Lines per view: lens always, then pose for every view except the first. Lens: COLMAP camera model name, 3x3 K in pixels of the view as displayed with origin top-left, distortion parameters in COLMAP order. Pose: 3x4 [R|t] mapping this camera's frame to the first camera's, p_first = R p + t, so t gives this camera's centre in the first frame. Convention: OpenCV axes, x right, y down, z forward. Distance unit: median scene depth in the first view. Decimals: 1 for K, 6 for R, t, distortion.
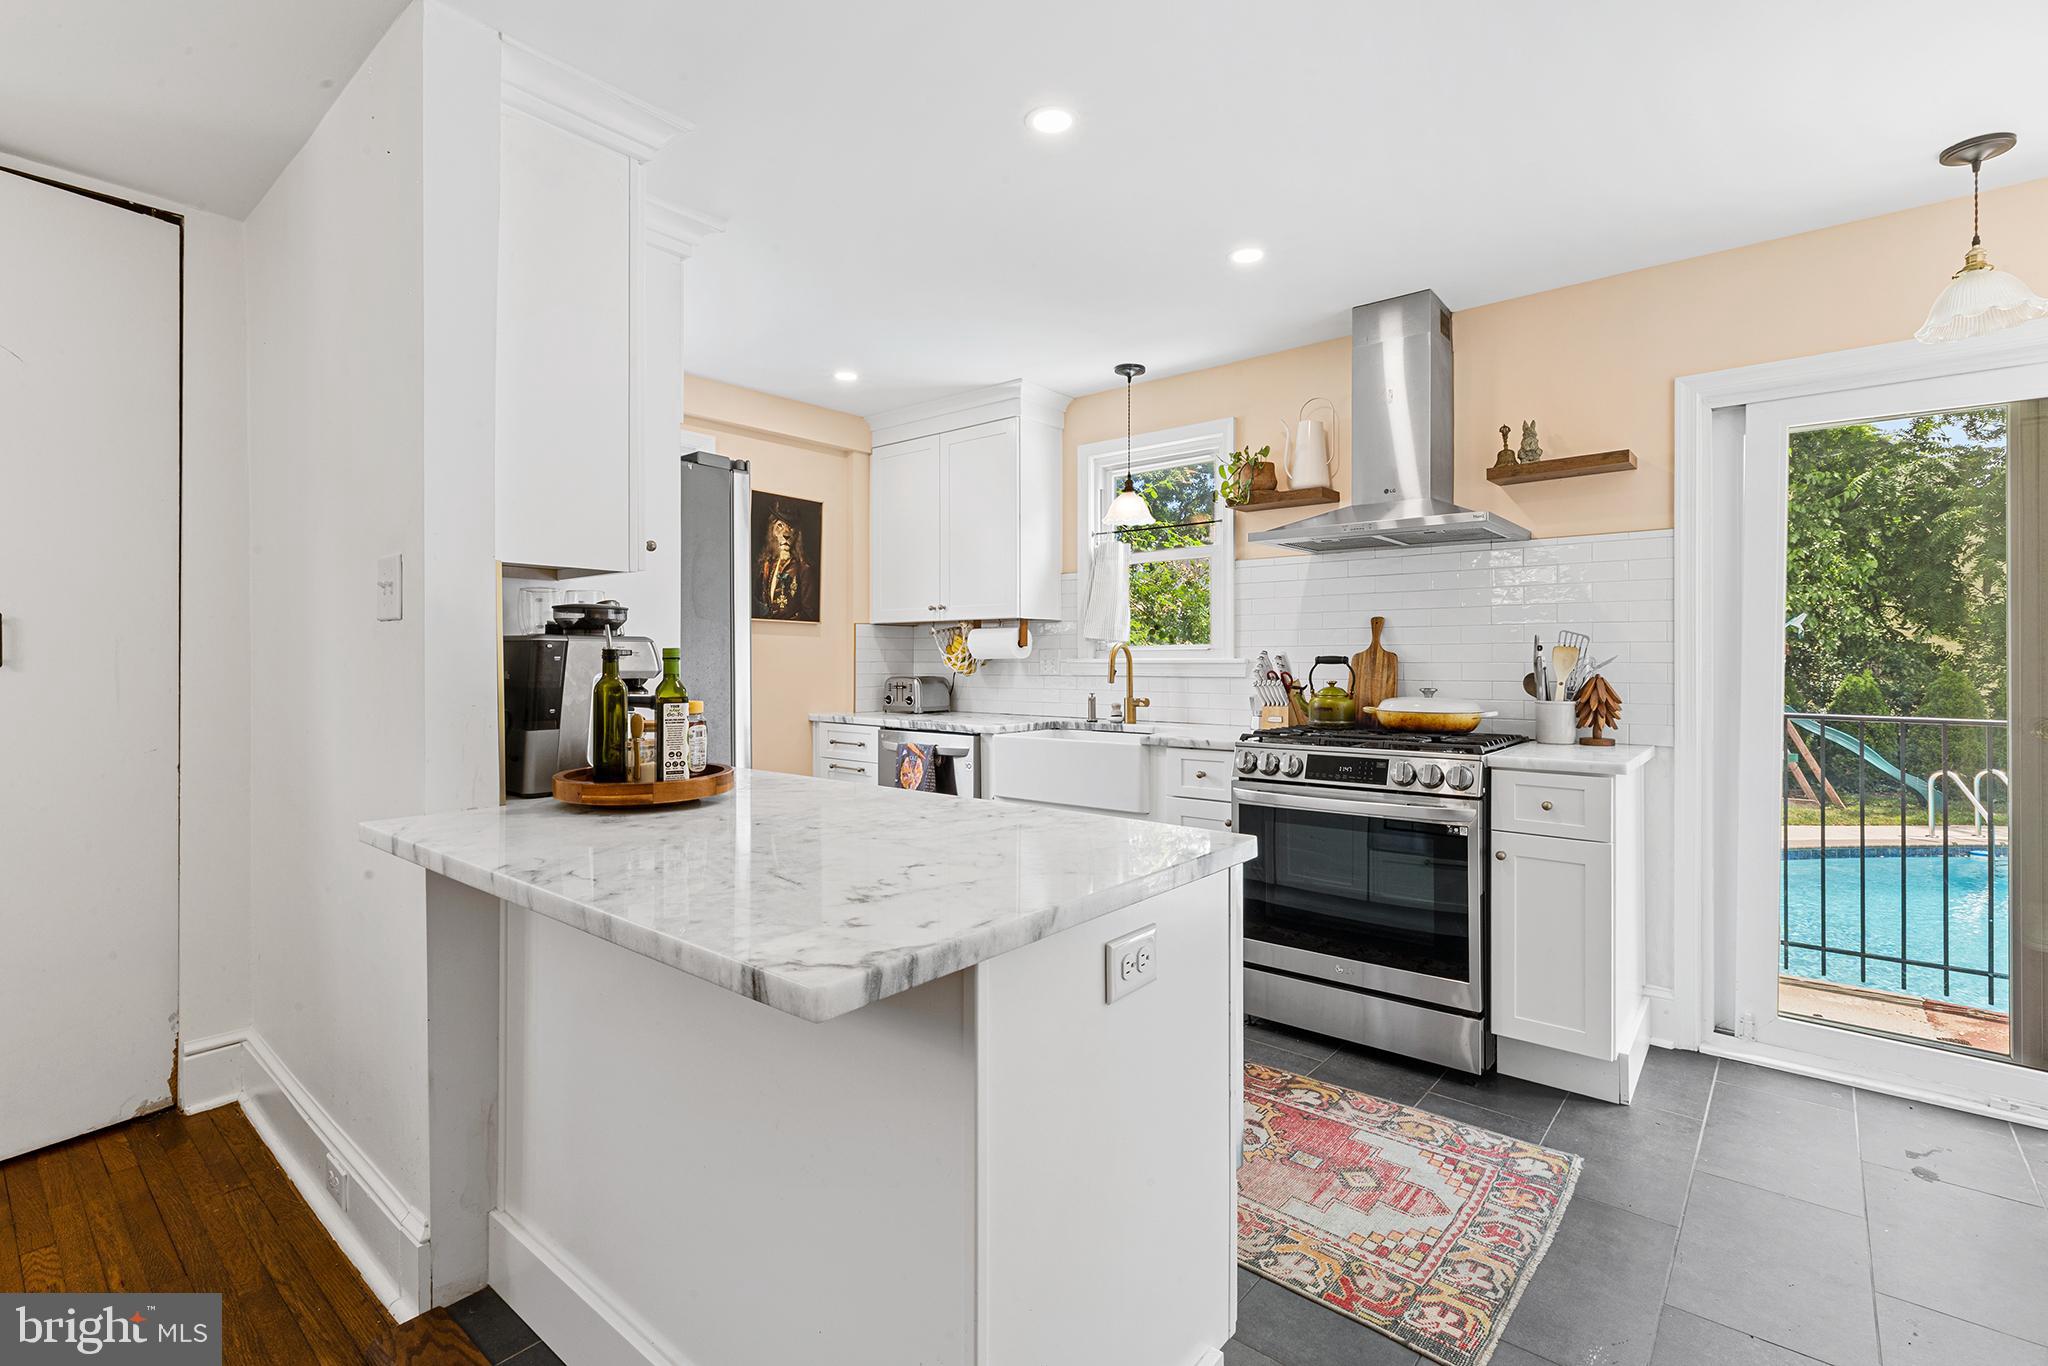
lens RADIAL K [[925.7, 0, 1050.7], [0, 925.7, 658.7], [0, 0, 1]] dist [0.003030, -0.001625]
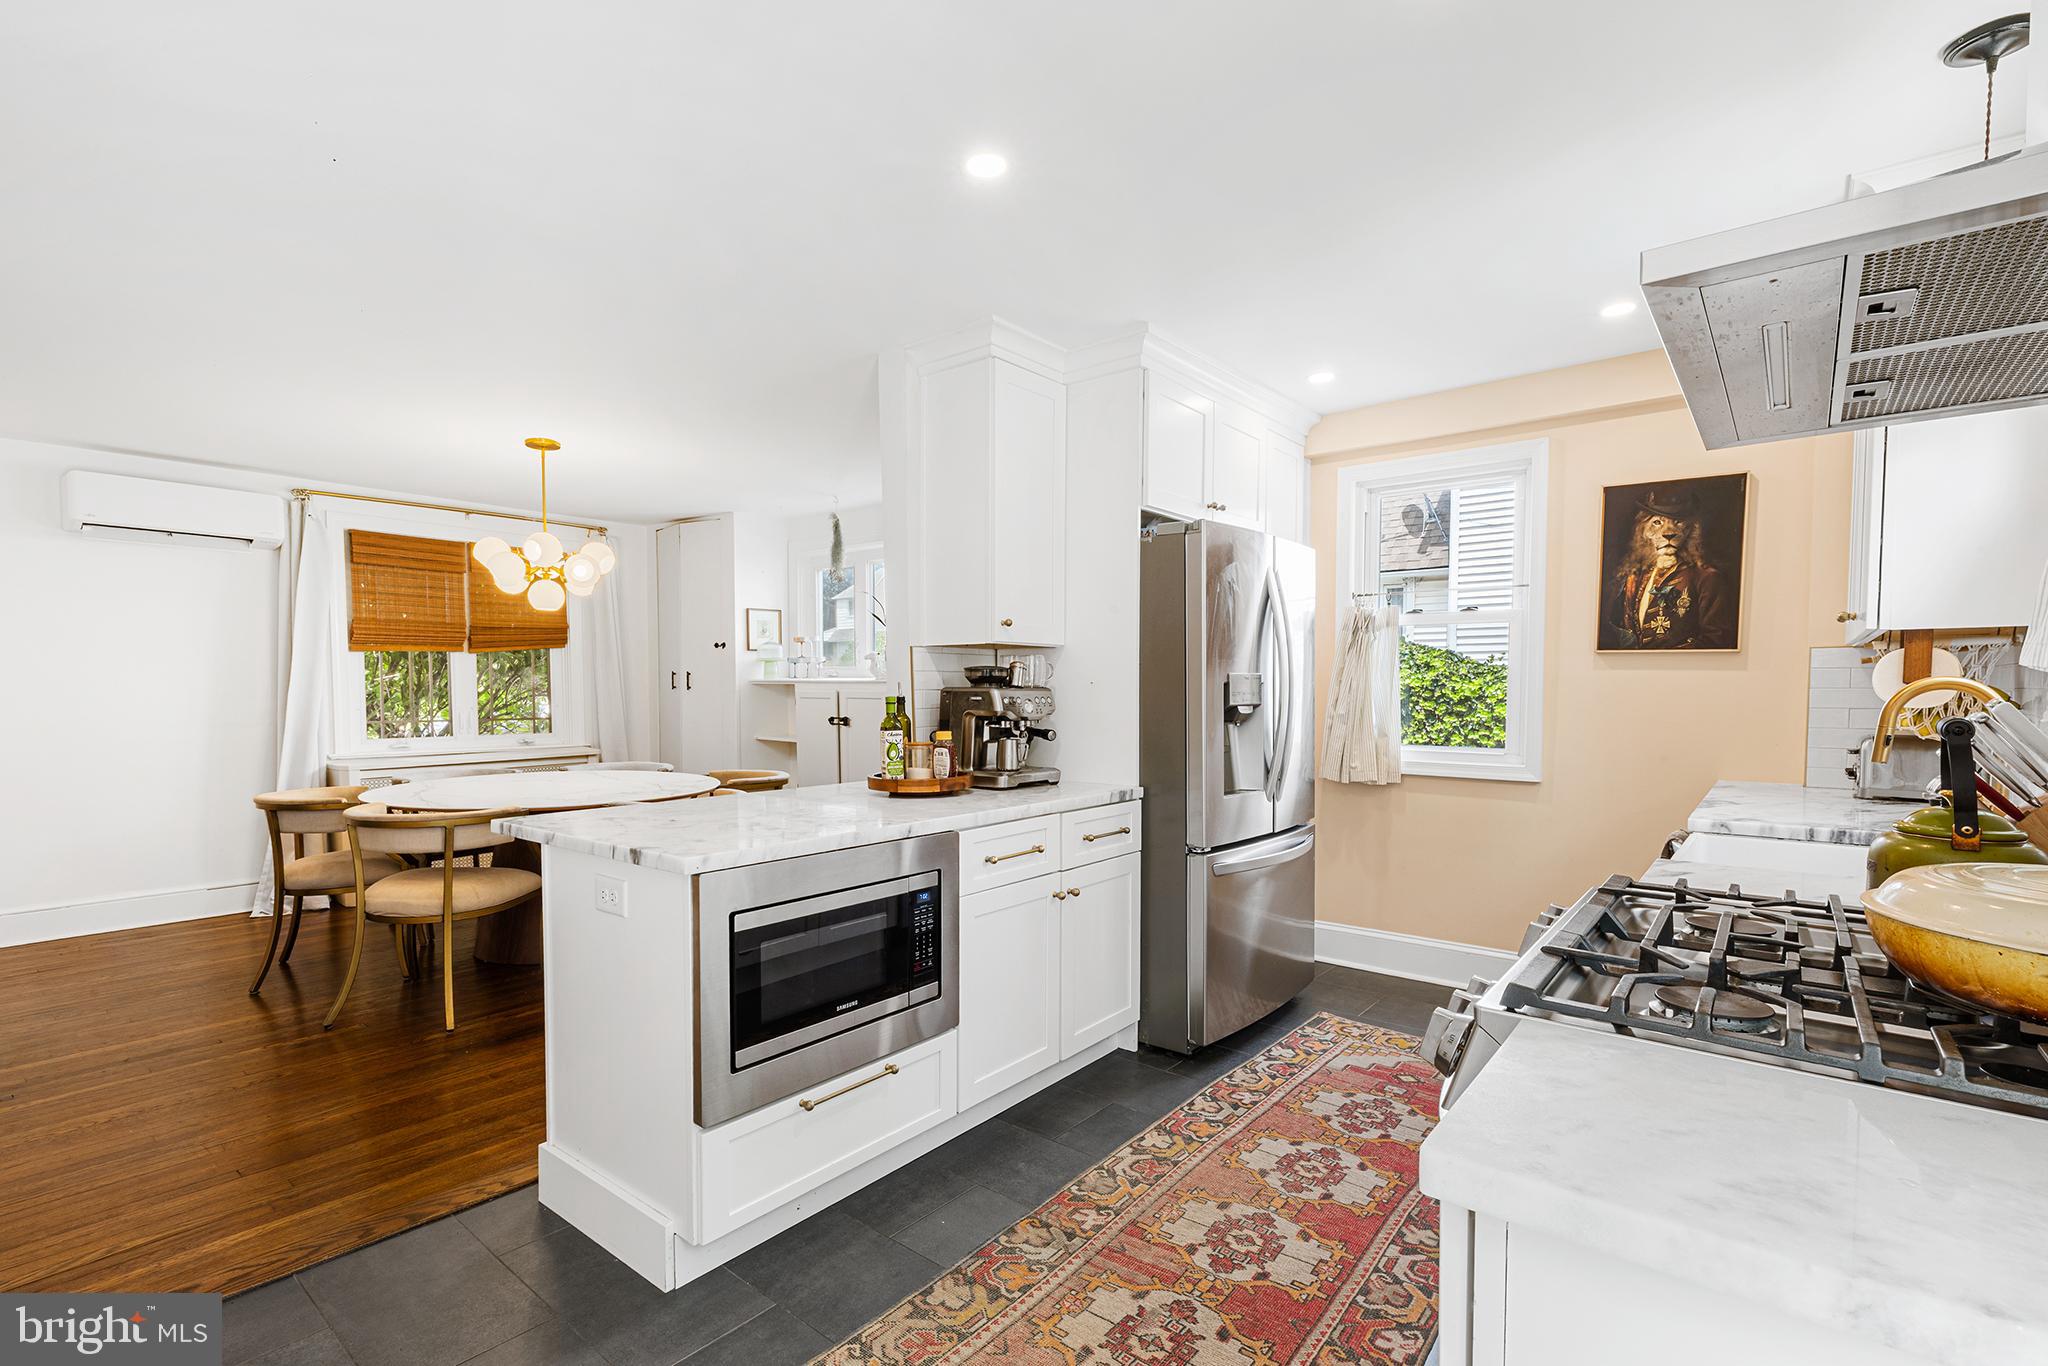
lens RADIAL K [[925.7, 0, 1009.0], [0, 925.7, 731.4], [0, 0, 1]] dist [0.003030, -0.001625]
pose [[-0.018037, 0.044501, -0.998846, 0.573486], [-0.000713, 0.999008, 0.044521, -0.010761], [0.999837, 0.001515, -0.017987, 0.598377]]
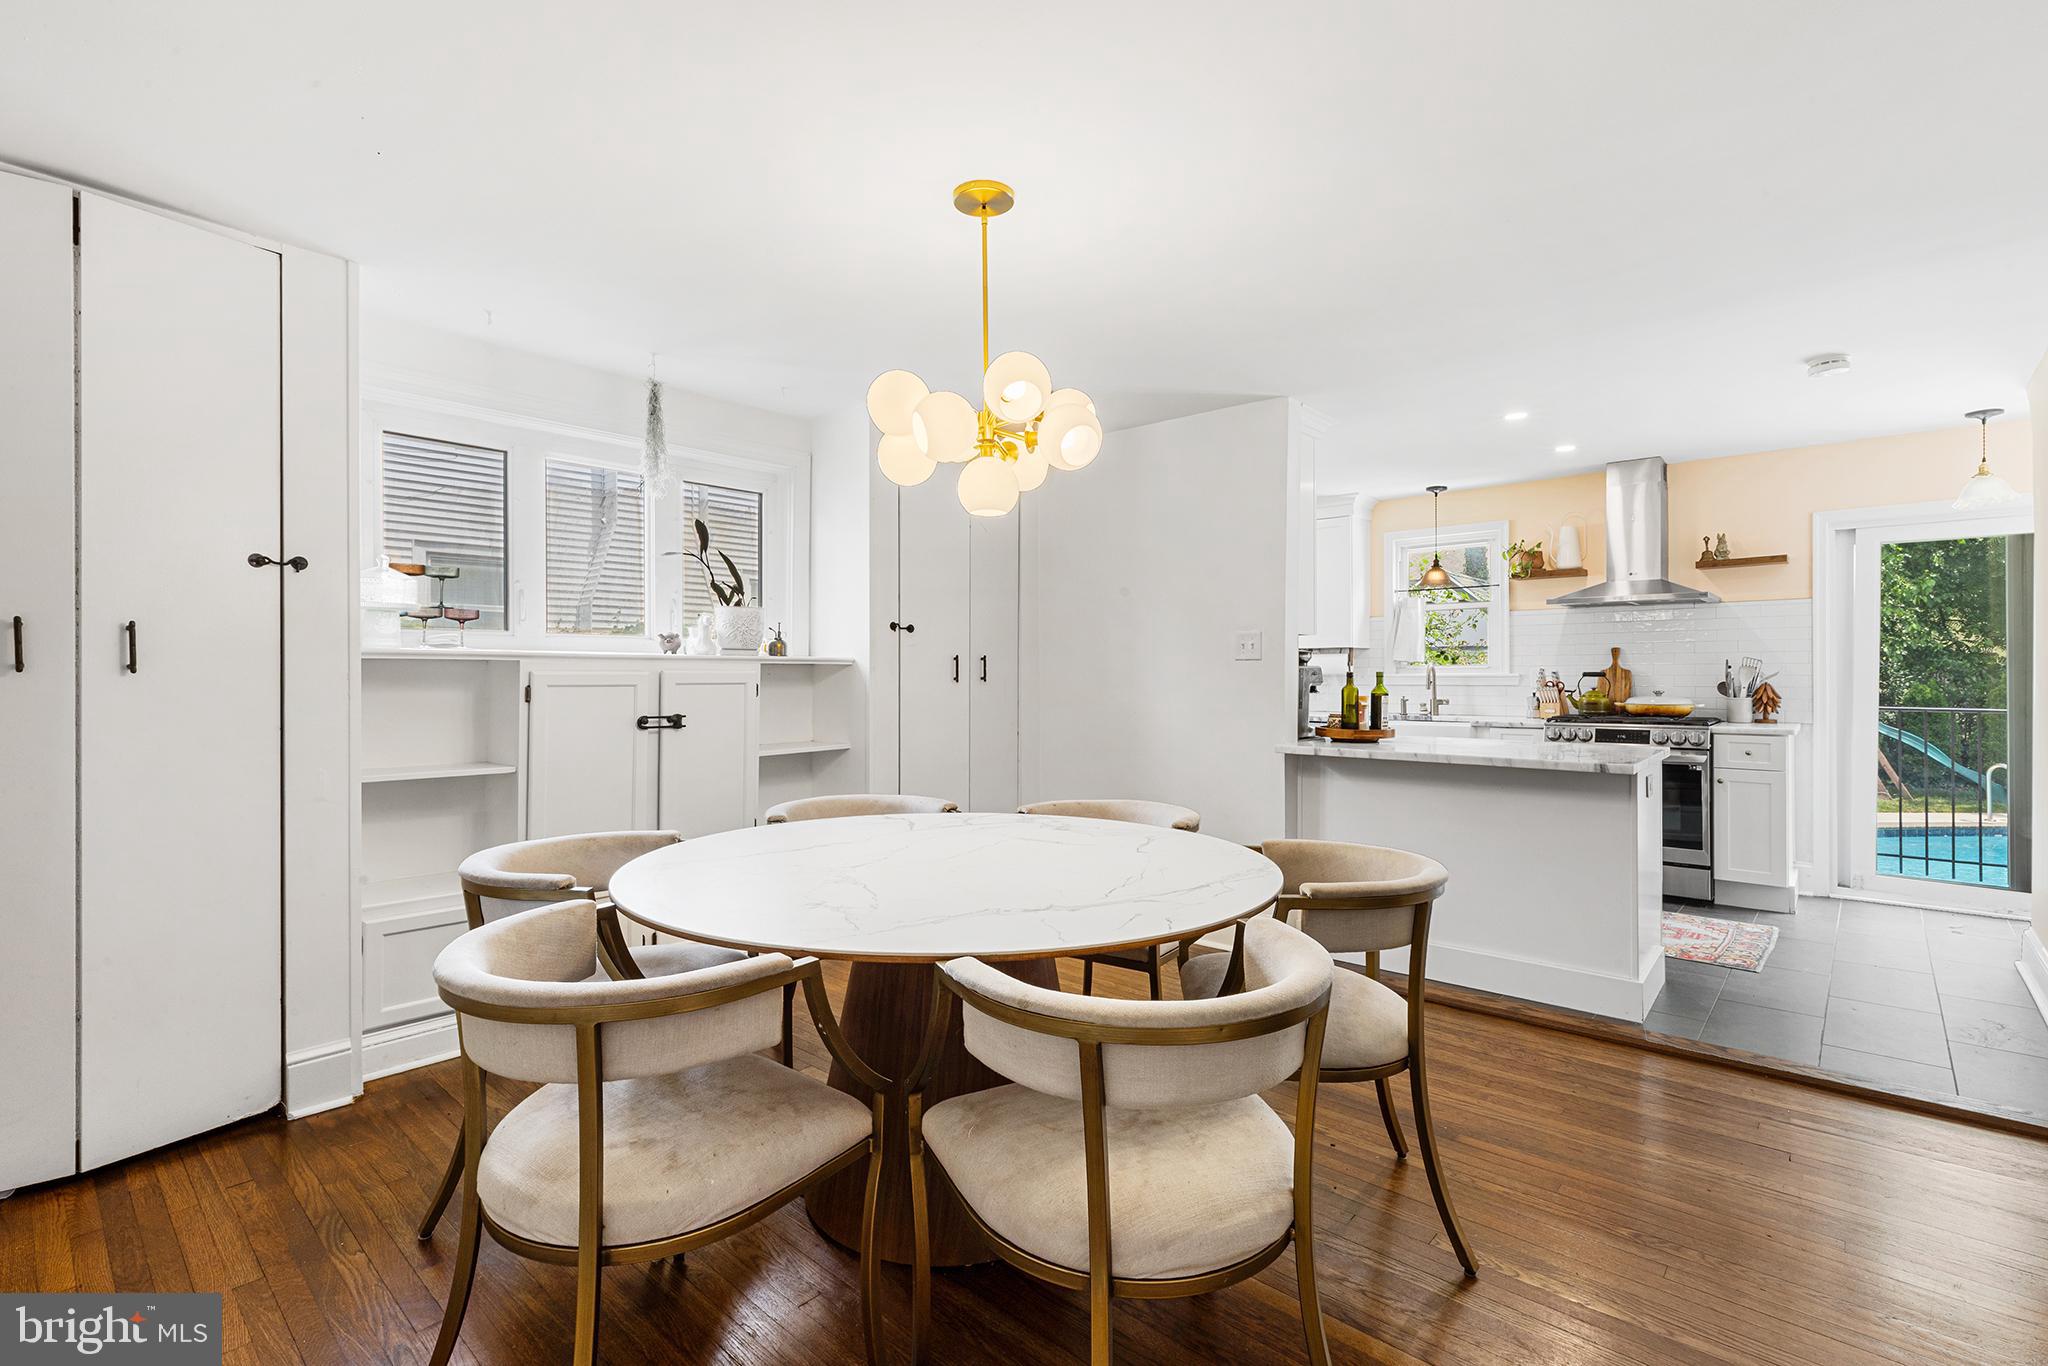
lens RADIAL K [[925.7, 0, 1040.9], [0, 925.7, 673.9], [0, 0, 1]] dist [0.003030, -0.001625]
pose [[0.998994, -0.004535, -0.044625, -0.571898], [0.004619, 0.999988, 0.001771, -0.006544], [0.044616, -0.001976, 0.999002, -0.659031]]
